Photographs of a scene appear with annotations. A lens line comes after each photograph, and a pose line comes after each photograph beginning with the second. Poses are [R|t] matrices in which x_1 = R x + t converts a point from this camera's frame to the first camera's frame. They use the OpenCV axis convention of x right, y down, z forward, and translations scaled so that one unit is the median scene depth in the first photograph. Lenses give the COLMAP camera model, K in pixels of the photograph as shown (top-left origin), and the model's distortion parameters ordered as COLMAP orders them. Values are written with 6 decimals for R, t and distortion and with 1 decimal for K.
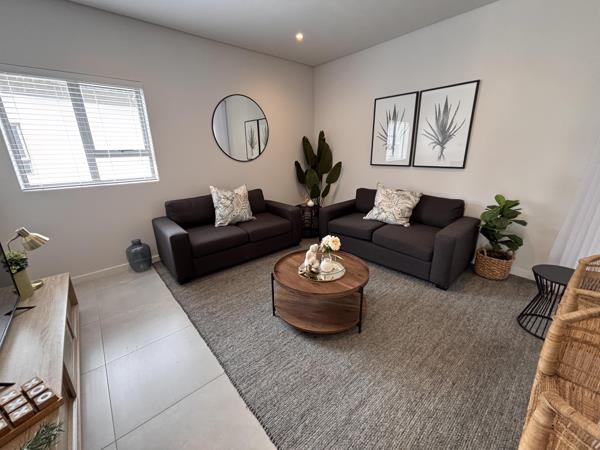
lens RADIAL K [[245.8, 0, 297.0], [0, 245.8, 223.9], [0, 0, 1]] dist [-0.002869, 0.000073]
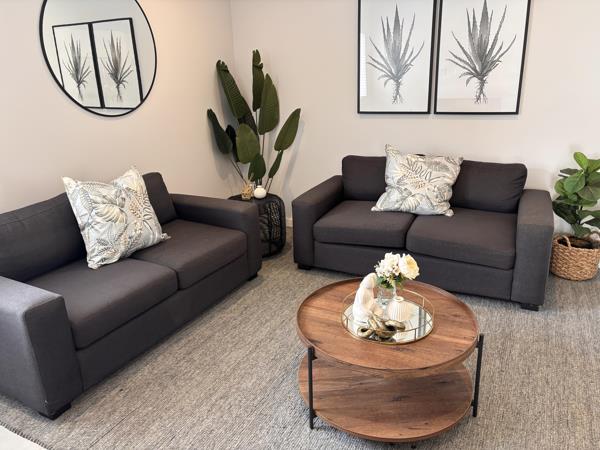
lens RADIAL K [[458.4, 0, 299.9], [0, 458.4, 220.4], [0, 0, 1]] dist [0.020383, -0.000341]
pose [[0.925871, -0.126484, 0.356039, -0.283246], [0.122772, 0.991883, 0.033105, -0.059024], [-0.357336, 0.013061, 0.933885, 0.089022]]
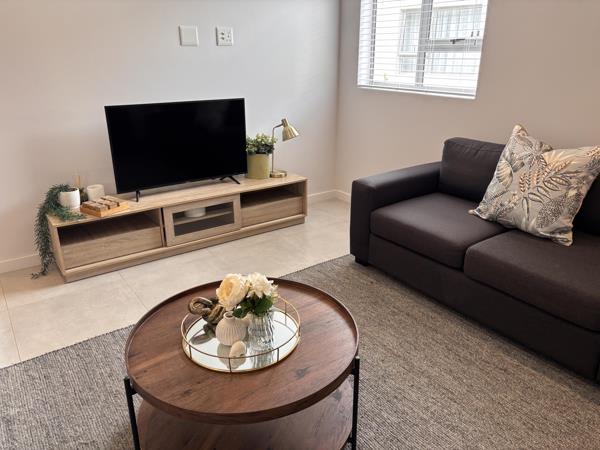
lens RADIAL K [[458.4, 0, 306.0], [0, 458.4, 220.6], [0, 0, 1]] dist [0.020383, -0.000341]
pose [[-0.068779, 0.365276, -0.928355, 0.521116], [-0.288400, 0.883547, 0.369012, -0.213358], [0.955037, 0.293118, 0.044576, 0.705113]]
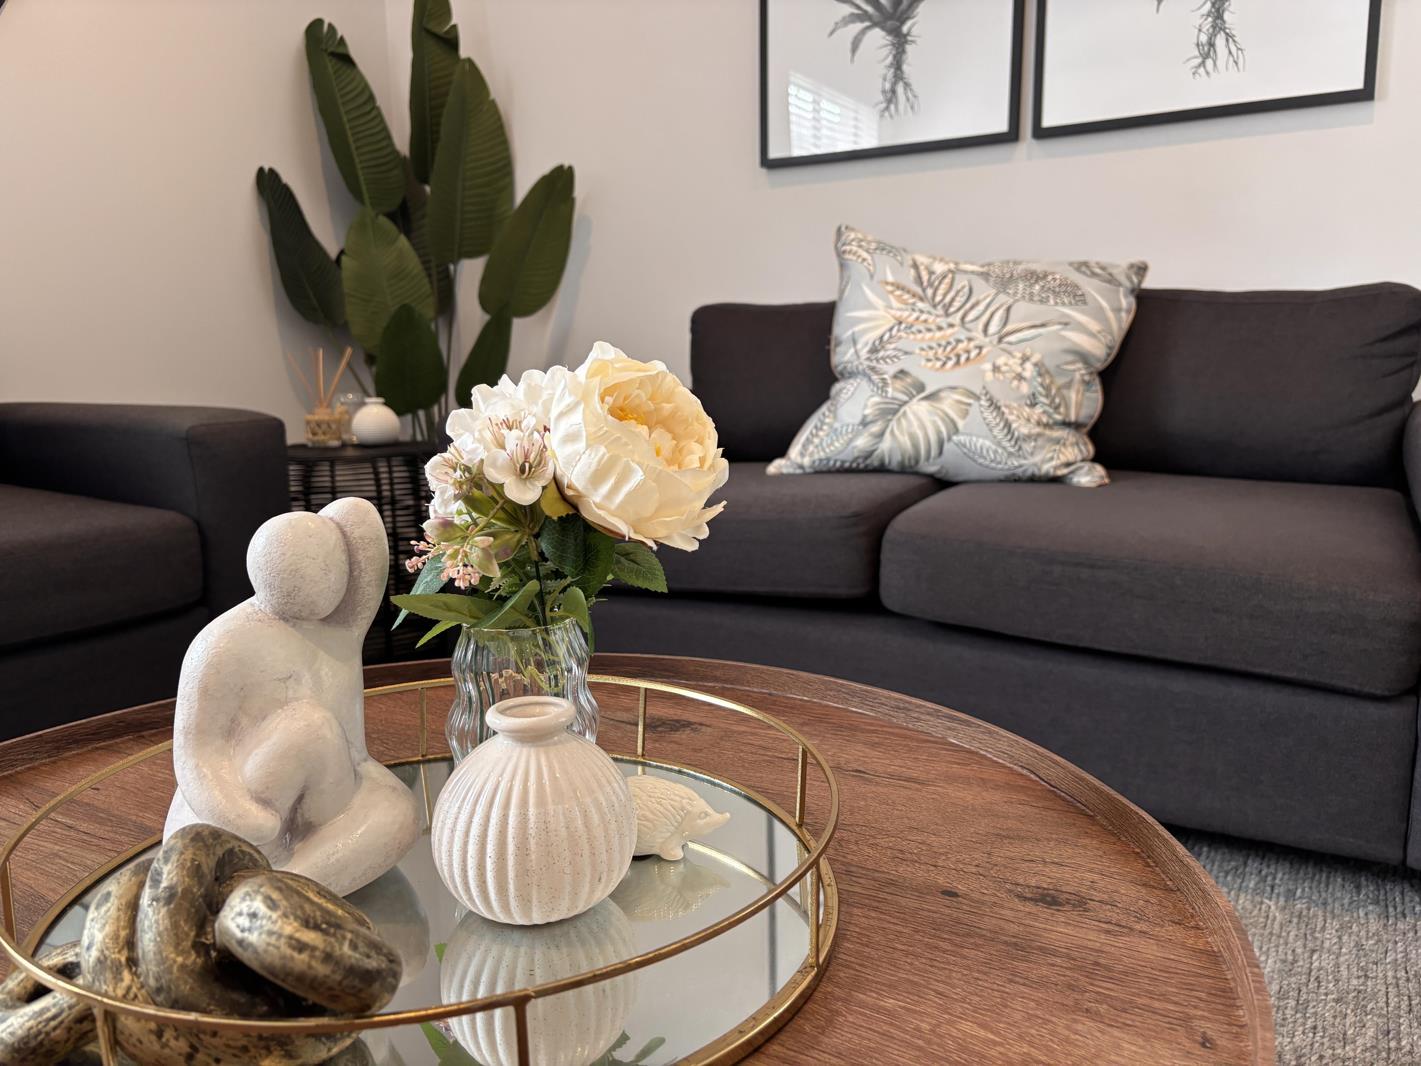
lens RADIAL K [[1085.7, 0, 710.3], [0, 1085.7, 536.5], [0, 0, 1]] dist [0.020383, -0.000341]
pose [[0.949455, -0.043541, 0.310869, 0.054123], [0.085199, 0.988903, -0.121707, 0.092566], [-0.302120, 0.142041, 0.942628, 0.488468]]
